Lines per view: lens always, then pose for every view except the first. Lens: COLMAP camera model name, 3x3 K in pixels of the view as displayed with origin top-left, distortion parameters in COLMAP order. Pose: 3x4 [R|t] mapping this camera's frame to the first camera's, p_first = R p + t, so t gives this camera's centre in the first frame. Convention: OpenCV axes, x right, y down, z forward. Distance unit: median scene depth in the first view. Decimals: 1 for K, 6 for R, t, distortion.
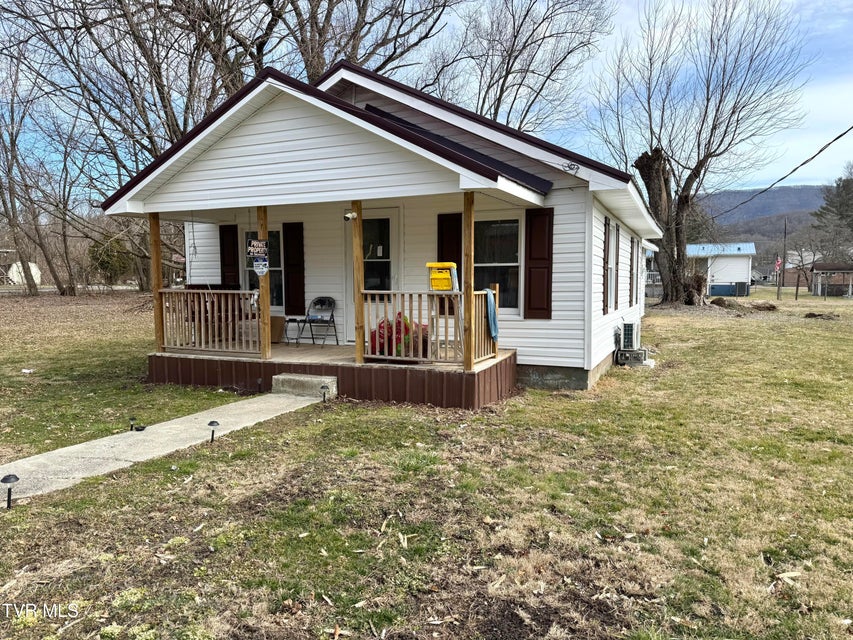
lens RADIAL K [[595.8, 0, 425.8], [0, 595.8, 325.9], [0, 0, 1]] dist [0.054690, -0.040137]
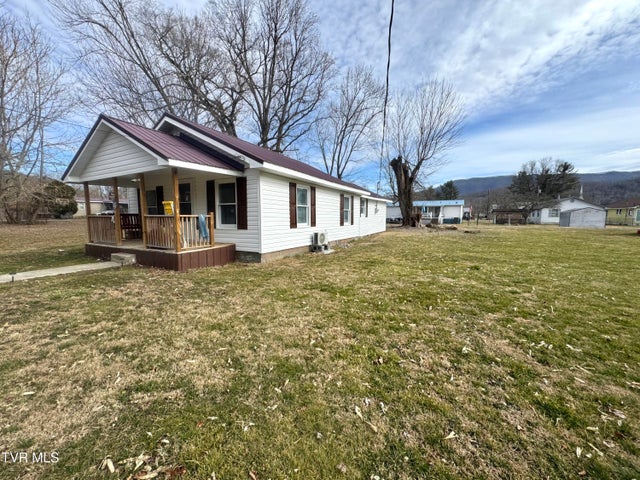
lens RADIAL K [[255.7, 0, 319.7], [0, 255.7, 234.6], [0, 0, 1]] dist [-0.002137, -0.000036]
pose [[0.996511, 0.012104, -0.082578, 0.524948], [-0.012585, 0.999907, -0.005310, 0.008394], [0.082506, 0.006330, 0.996570, 0.109175]]
